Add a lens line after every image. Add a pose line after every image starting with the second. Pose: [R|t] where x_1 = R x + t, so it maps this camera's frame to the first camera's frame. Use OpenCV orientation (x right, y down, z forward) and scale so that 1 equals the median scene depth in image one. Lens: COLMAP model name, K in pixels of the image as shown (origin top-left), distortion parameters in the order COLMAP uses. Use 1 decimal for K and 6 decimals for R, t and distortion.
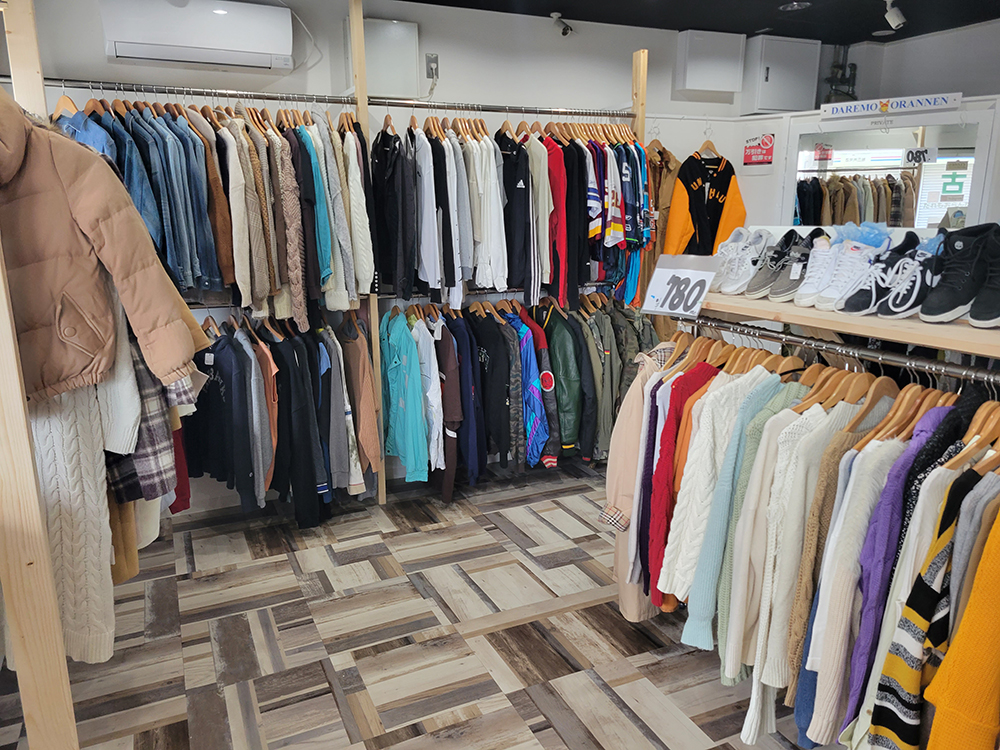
lens RADIAL K [[731.7, 0, 500.0], [0, 731.7, 375.0], [0, 0, 1]] dist [-0.006918, -0.005221]
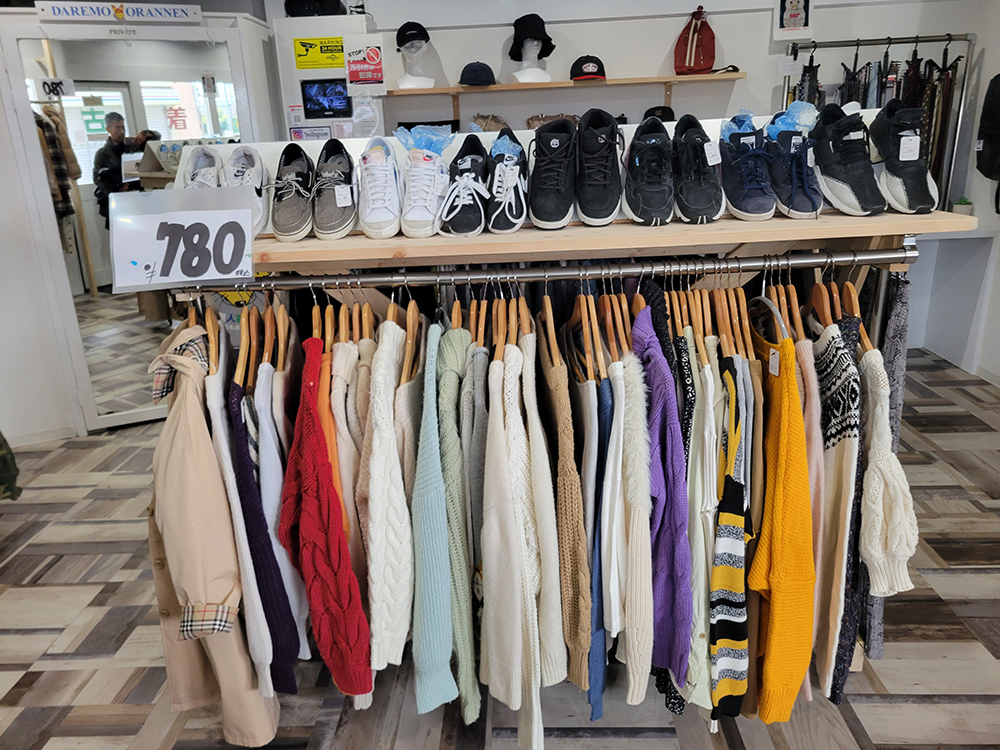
lens RADIAL K [[749.8, 0, 500.0], [0, 749.8, 375.0], [0, 0, 1]] dist [0.004817, -0.000095]
pose [[0.449684, -0.281018, 0.847828, -0.220350], [0.231914, 0.953397, 0.193003, -0.070587], [-0.862554, 0.109833, 0.493900, 0.452276]]
